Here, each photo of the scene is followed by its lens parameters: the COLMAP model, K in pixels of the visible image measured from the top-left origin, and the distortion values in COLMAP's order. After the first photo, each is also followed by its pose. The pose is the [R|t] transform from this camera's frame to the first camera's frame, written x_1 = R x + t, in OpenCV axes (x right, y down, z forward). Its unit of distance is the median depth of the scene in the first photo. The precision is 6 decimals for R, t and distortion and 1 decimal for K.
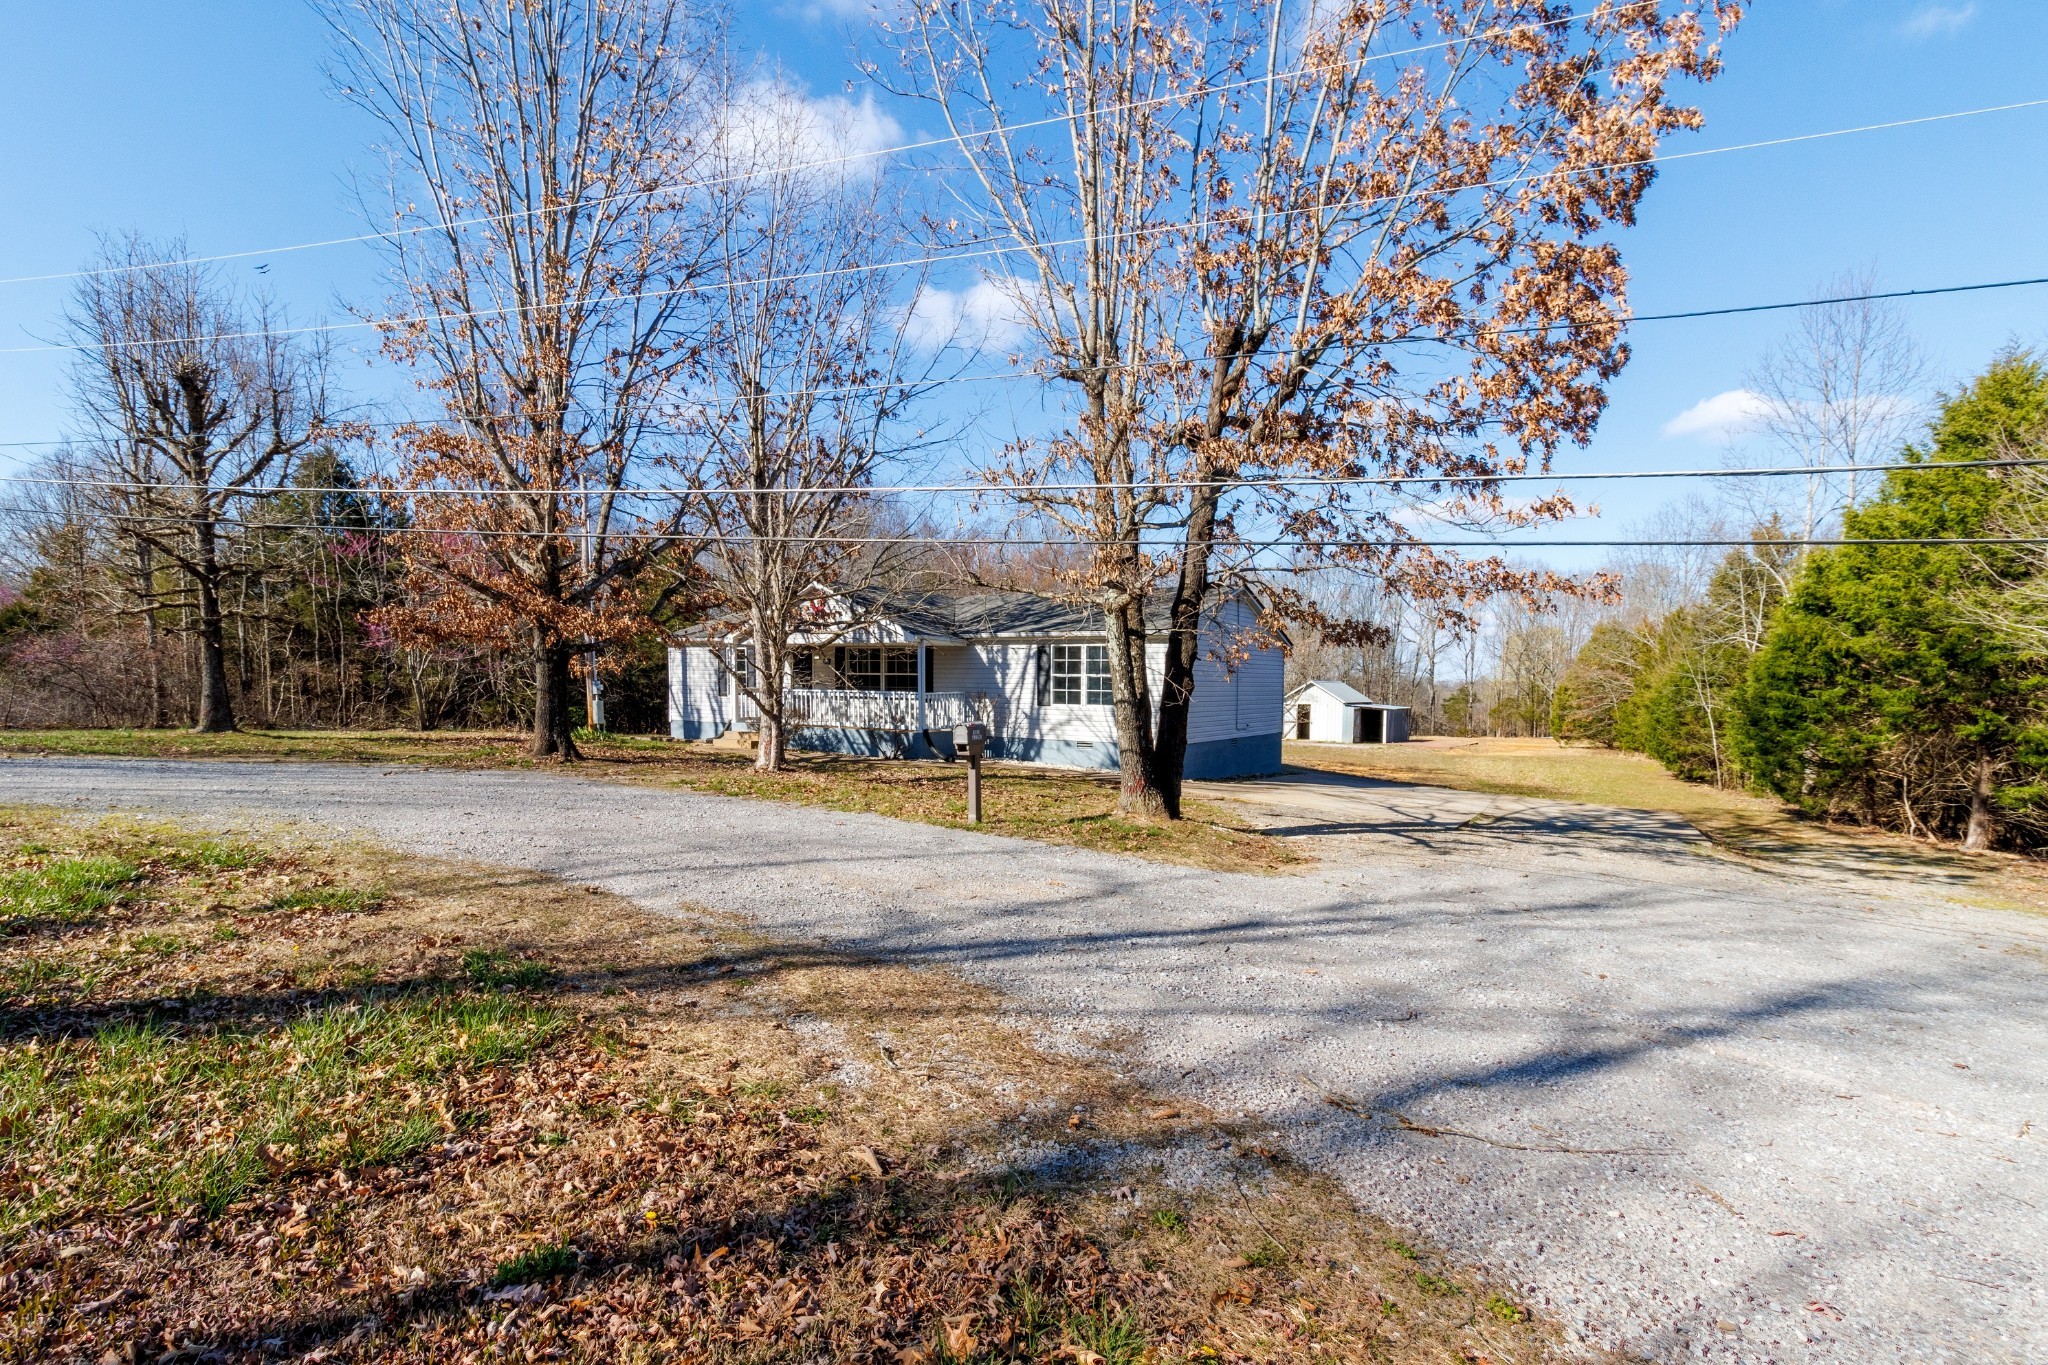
lens RADIAL K [[939.9, 0, 1009.3], [0, 939.9, 657.0], [0, 0, 1]] dist [-0.000086, 0.000120]
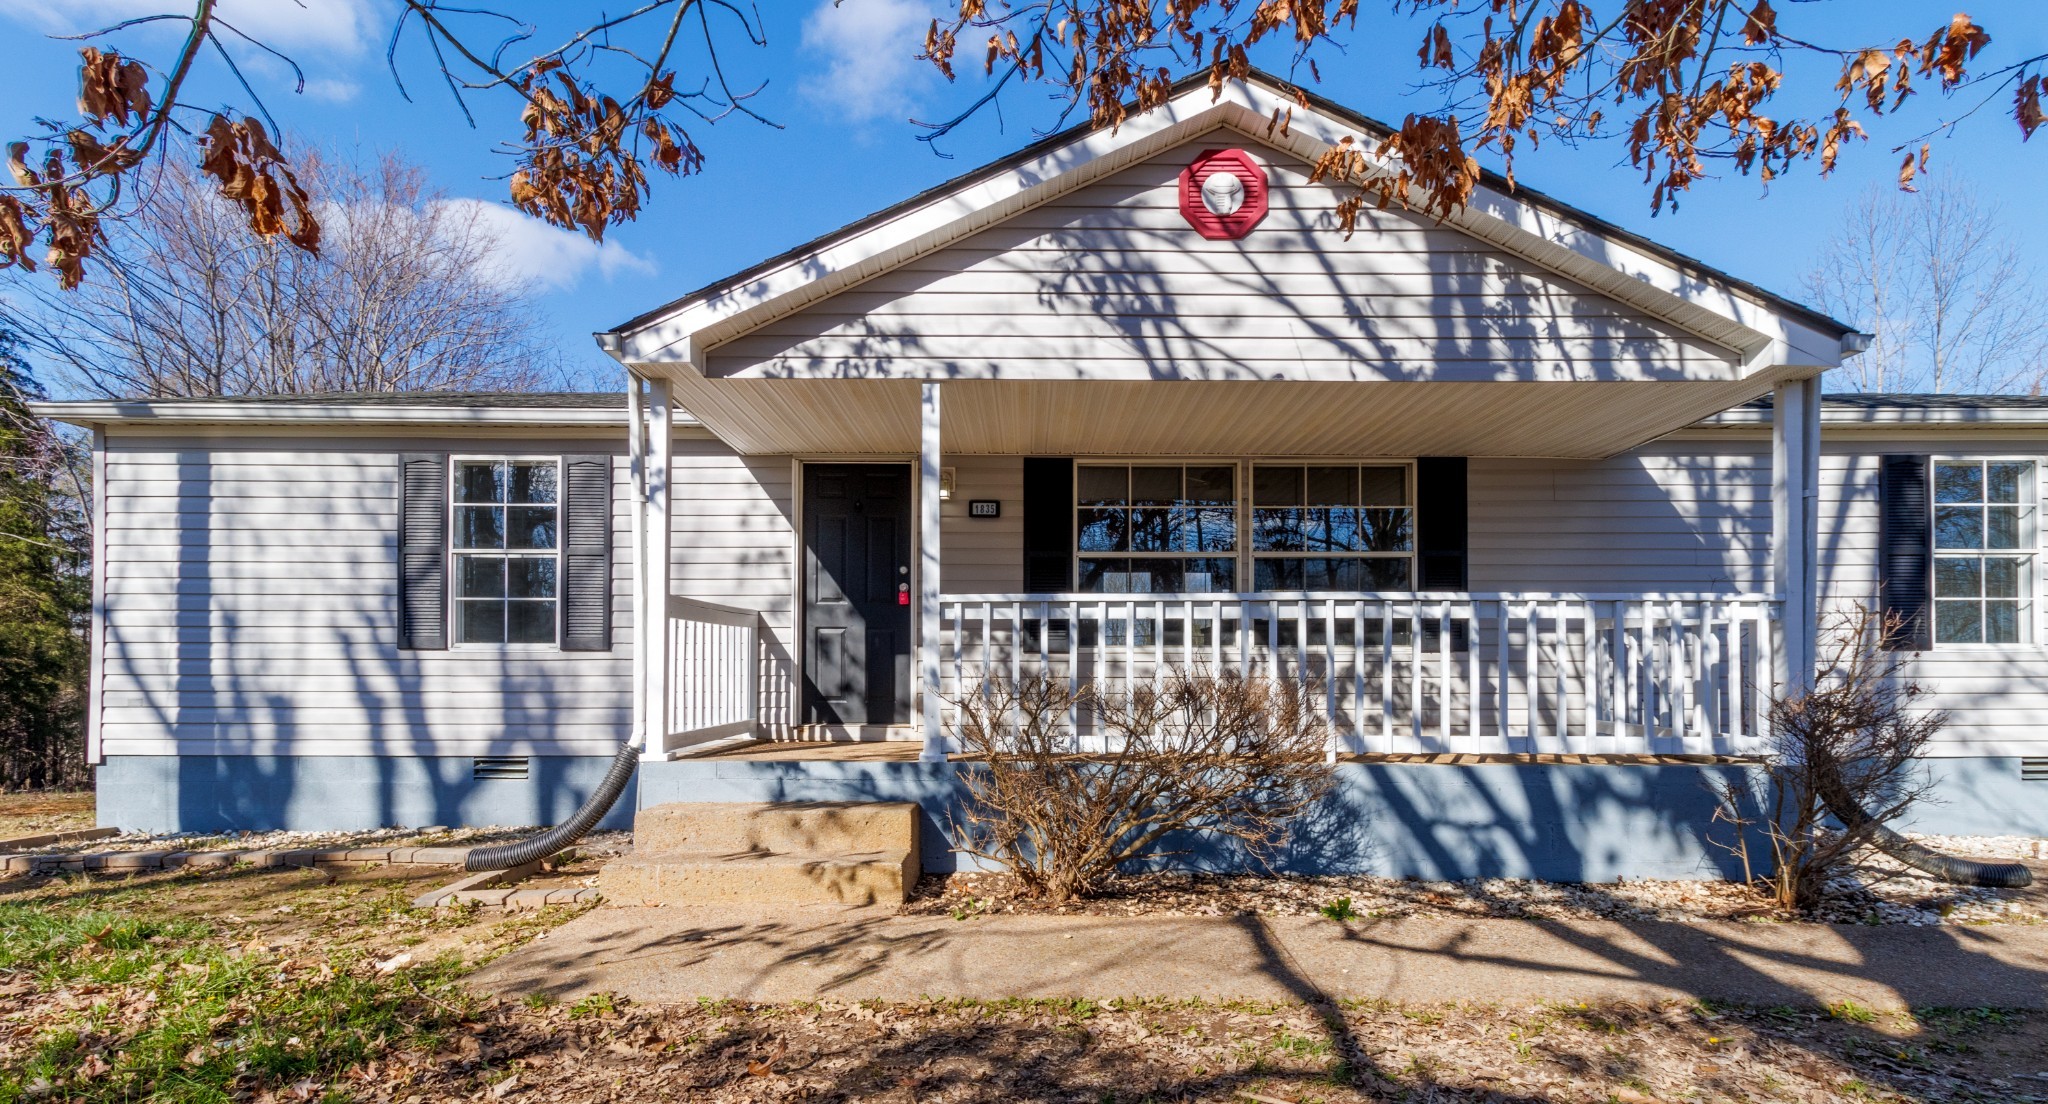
lens RADIAL K [[910.0, 0, 1069.3], [0, 910.0, 645.3], [0, 0, 1]] dist [0.002215, 0.000521]
pose [[0.847692, -0.001718, 0.530486, -0.355889], [-0.003266, 0.999959, 0.008457, 0.048419], [-0.530479, -0.008901, 0.847651, 0.869261]]
